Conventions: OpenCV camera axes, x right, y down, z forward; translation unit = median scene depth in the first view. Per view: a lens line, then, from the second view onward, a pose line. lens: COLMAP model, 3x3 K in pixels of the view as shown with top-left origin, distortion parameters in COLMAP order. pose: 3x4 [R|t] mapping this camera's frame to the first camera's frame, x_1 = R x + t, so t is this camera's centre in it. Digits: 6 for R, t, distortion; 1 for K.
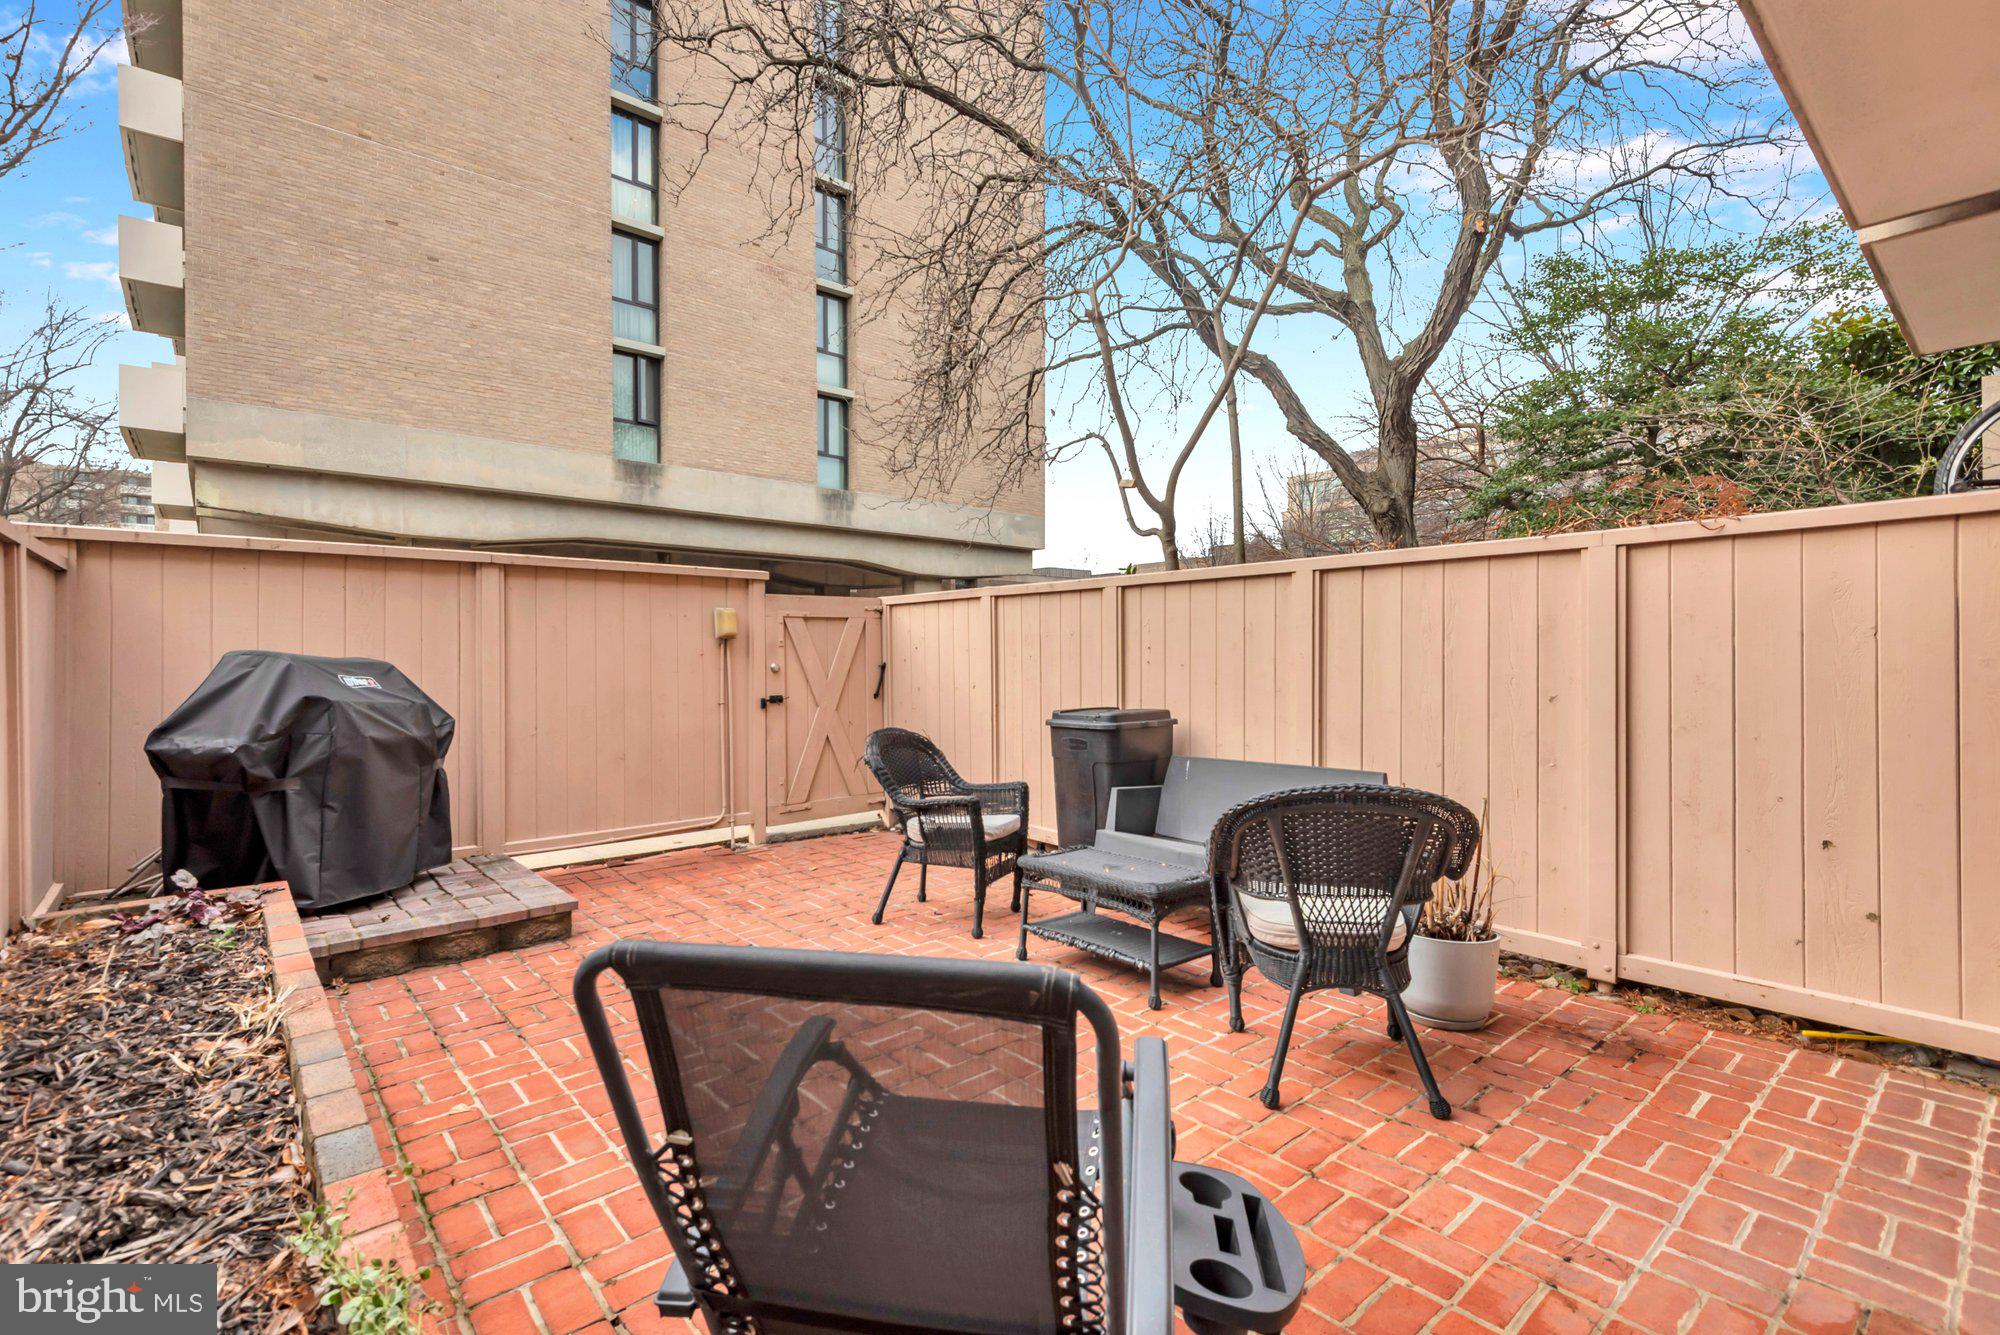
lens RADIAL K [[892.0, 0, 993.1], [0, 892.0, 660.8], [0, 0, 1]] dist [0.036659, -0.024478]
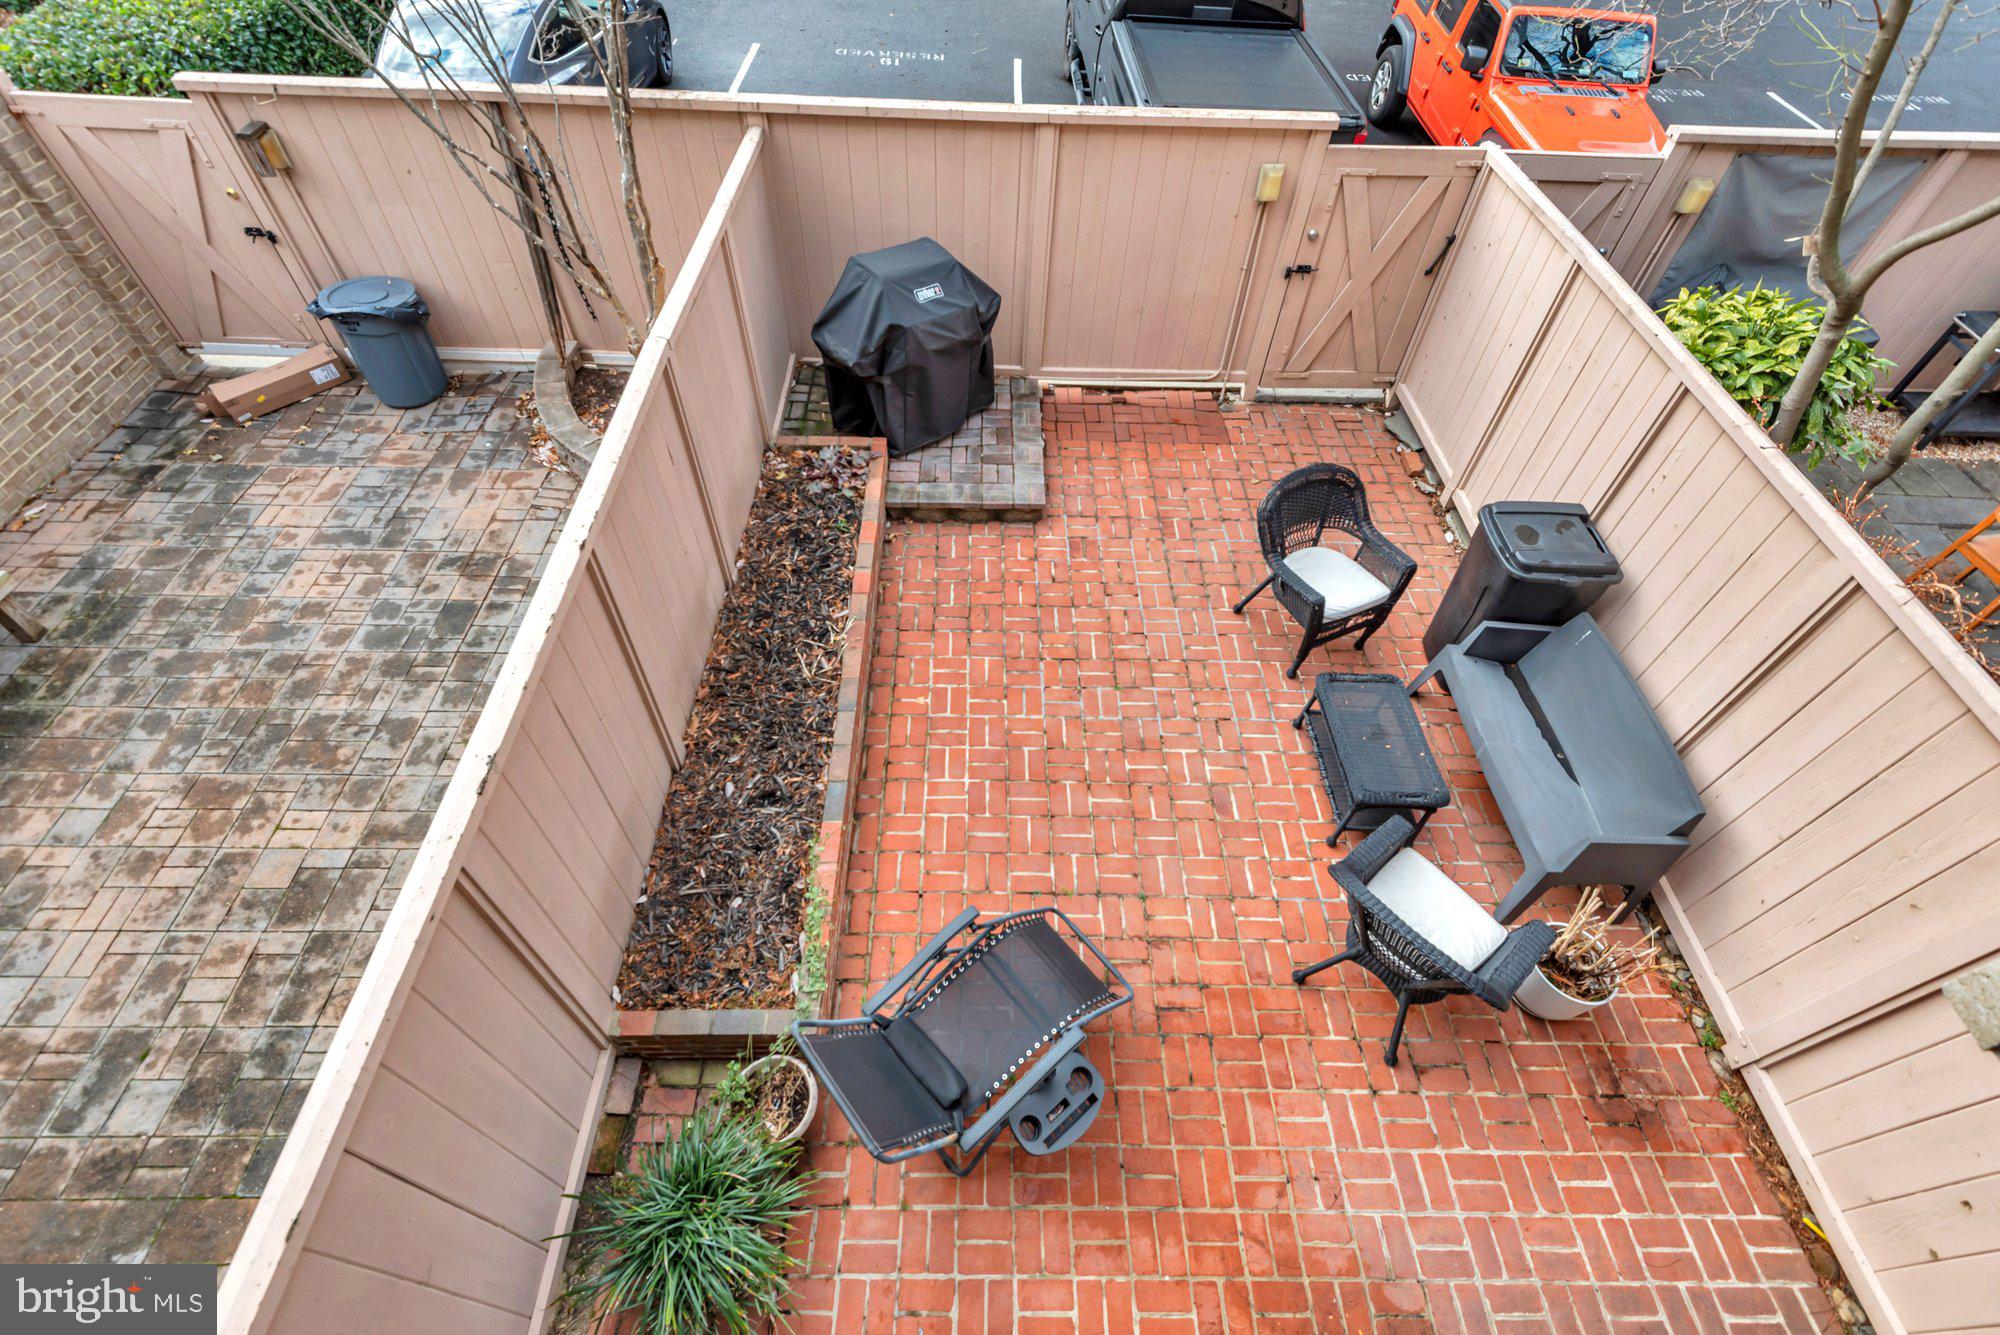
lens RADIAL K [[892.0, 0, 993.1], [0, 892.0, 660.8], [0, 0, 1]] dist [0.036659, -0.024478]
pose [[0.761213, 0.510716, -0.399655, 0.136277], [-0.031594, 0.644749, 0.763741, -0.565407], [0.647732, -0.568743, 0.506926, 0.101015]]
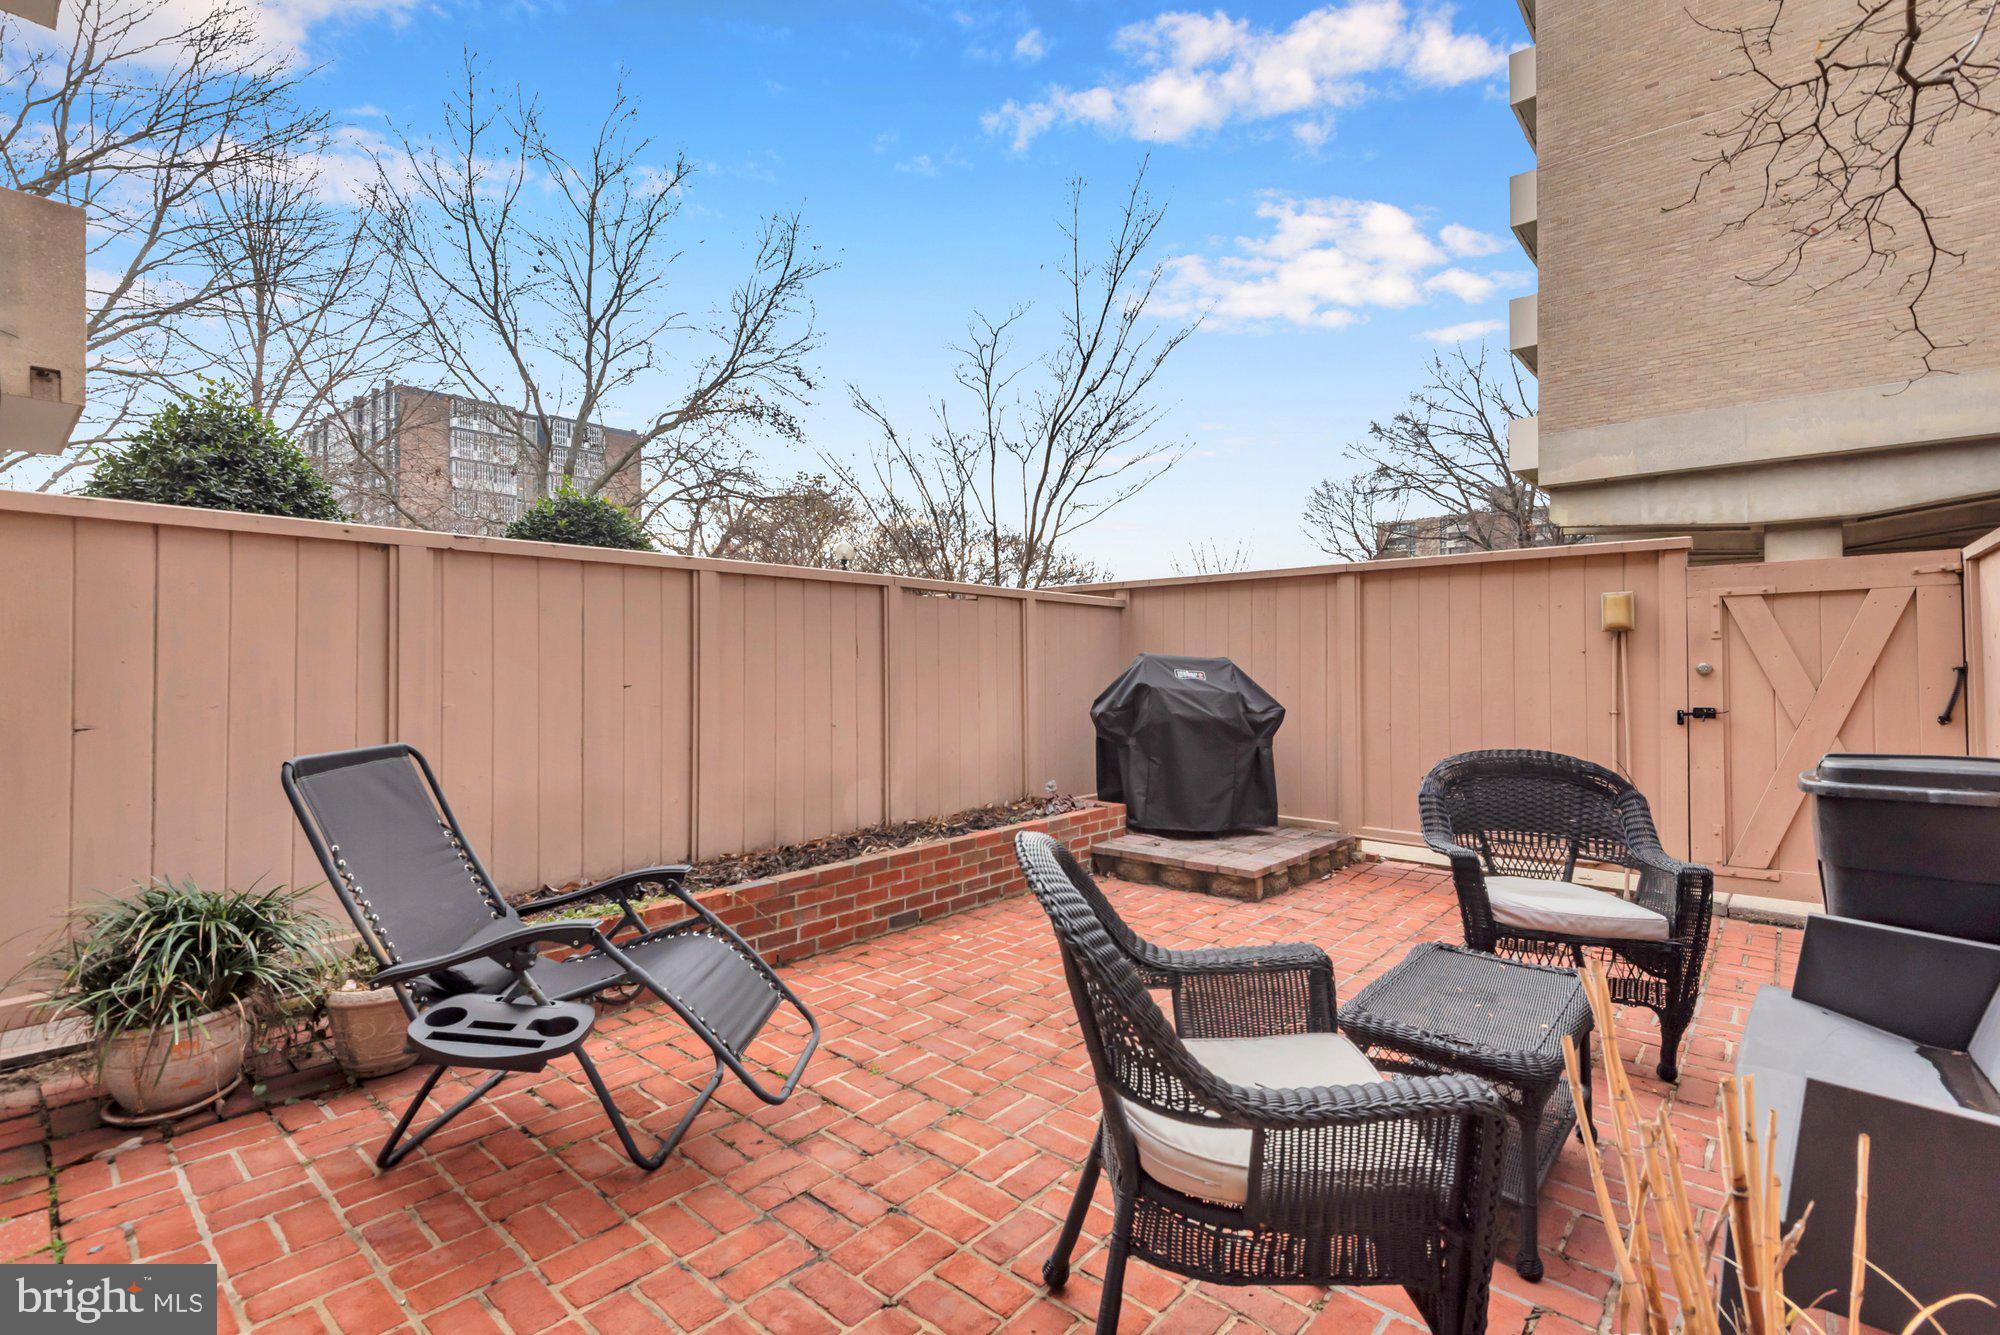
lens RADIAL K [[892.0, 0, 993.1], [0, 892.0, 660.8], [0, 0, 1]] dist [0.036659, -0.024478]
pose [[0.141966, -0.001294, -0.989871, 0.546439], [-0.001591, 0.999998, -0.001536, 0.004924], [0.989870, 0.001793, 0.141964, 0.465881]]
